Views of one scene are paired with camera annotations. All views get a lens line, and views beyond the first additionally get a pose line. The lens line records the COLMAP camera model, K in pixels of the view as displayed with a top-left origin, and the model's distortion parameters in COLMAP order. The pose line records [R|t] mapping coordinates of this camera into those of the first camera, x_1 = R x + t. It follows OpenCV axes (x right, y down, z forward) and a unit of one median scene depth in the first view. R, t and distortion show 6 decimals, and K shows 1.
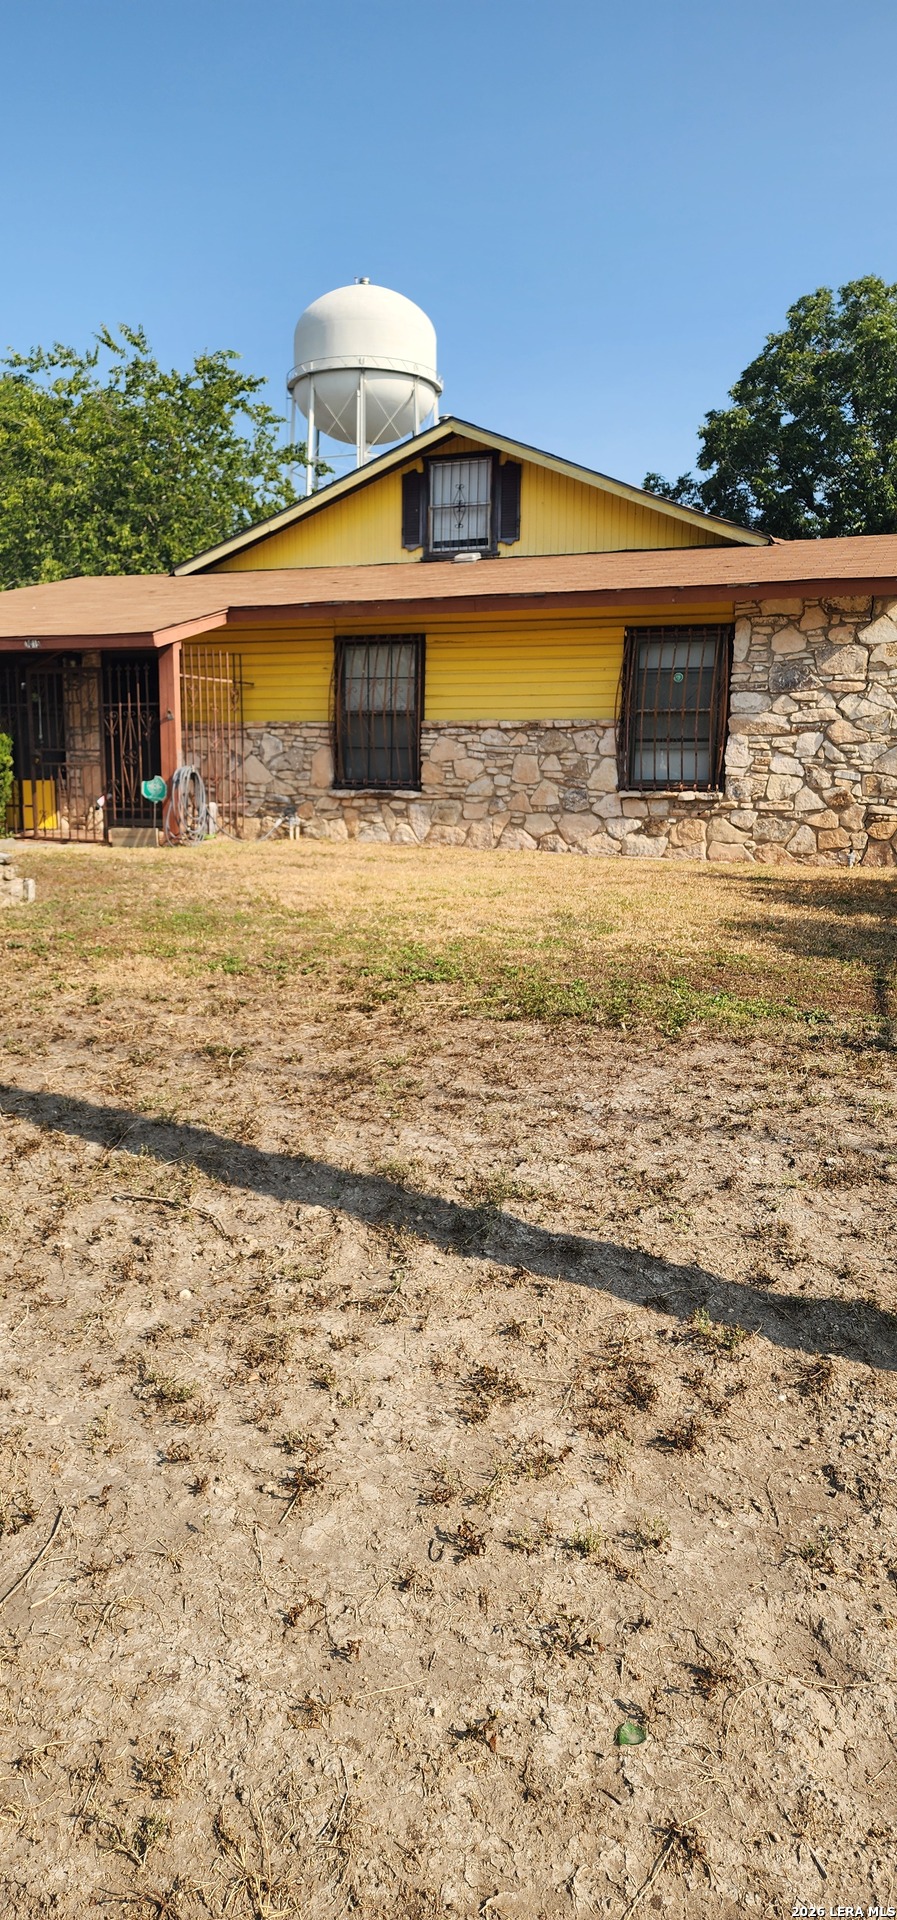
lens RADIAL K [[1384.8, 0, 512.4], [0, 1384.8, 963.2], [0, 0, 1]] dist [0.060433, -0.001910]
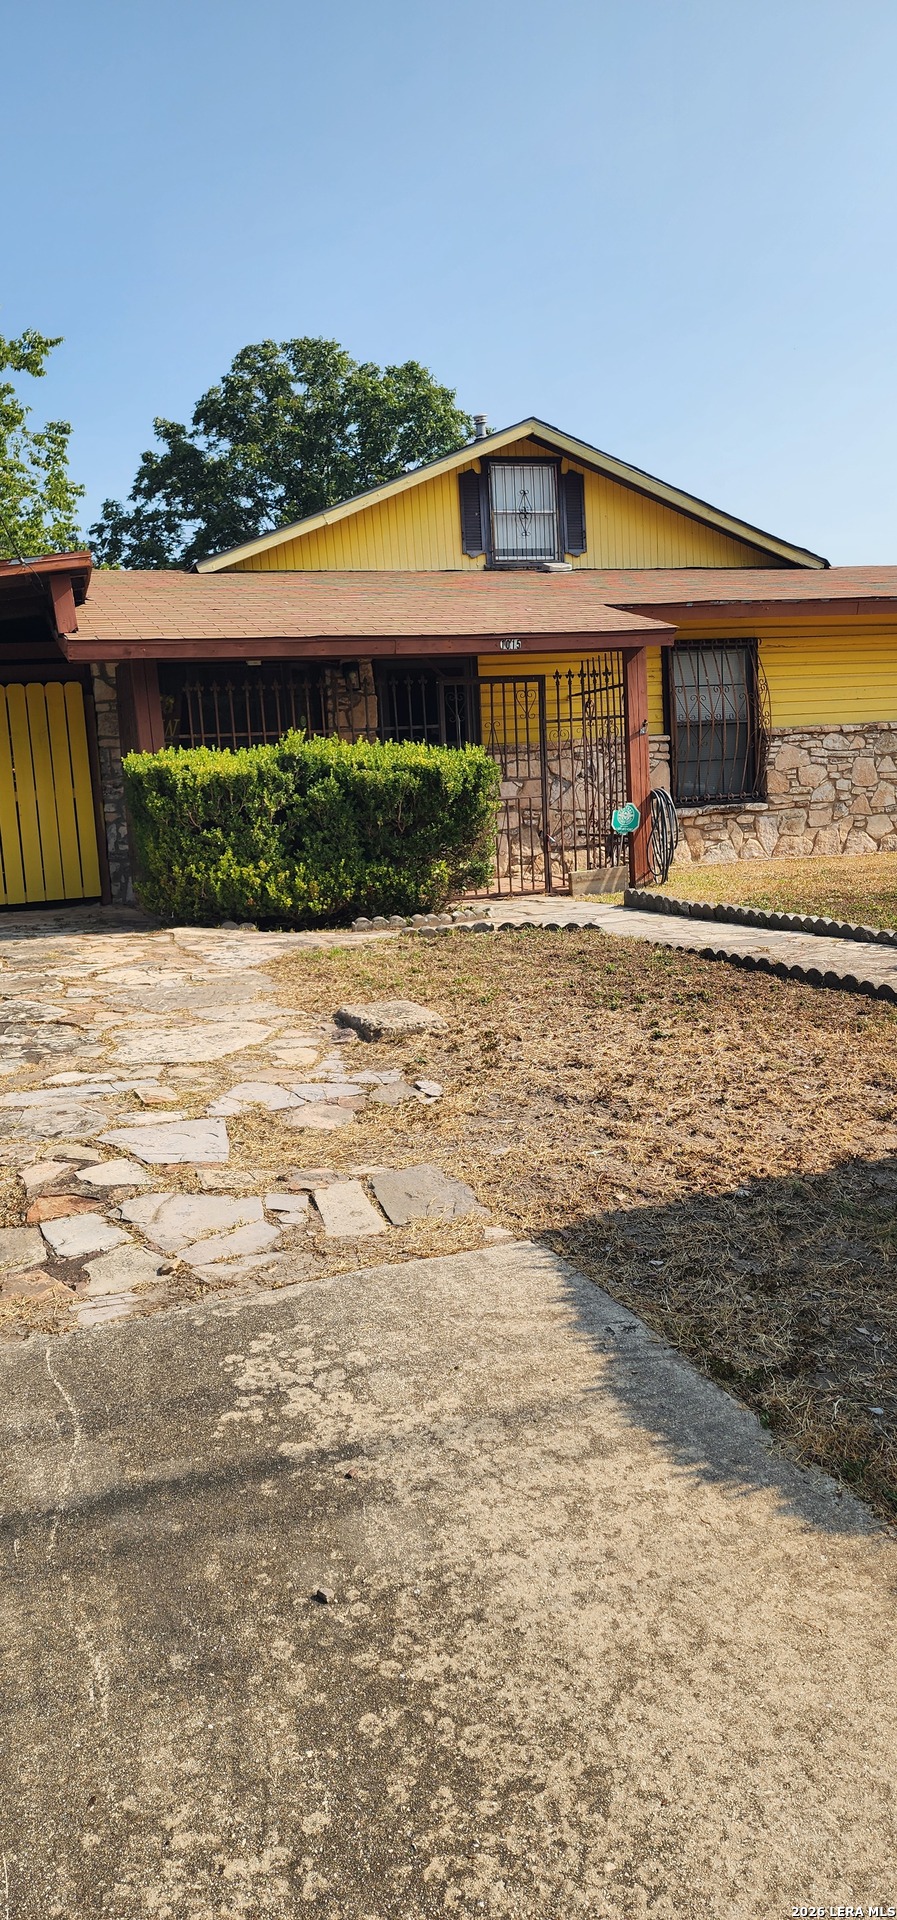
lens RADIAL K [[1283.8, 0, 474.3], [0, 1283.8, 917.0], [0, 0, 1]] dist [0.089086, -0.000580]
pose [[0.768183, -0.118210, 0.629222, -0.782288], [0.151533, 0.988452, 0.000698, -0.077269], [-0.622039, 0.094812, 0.777225, 0.444635]]
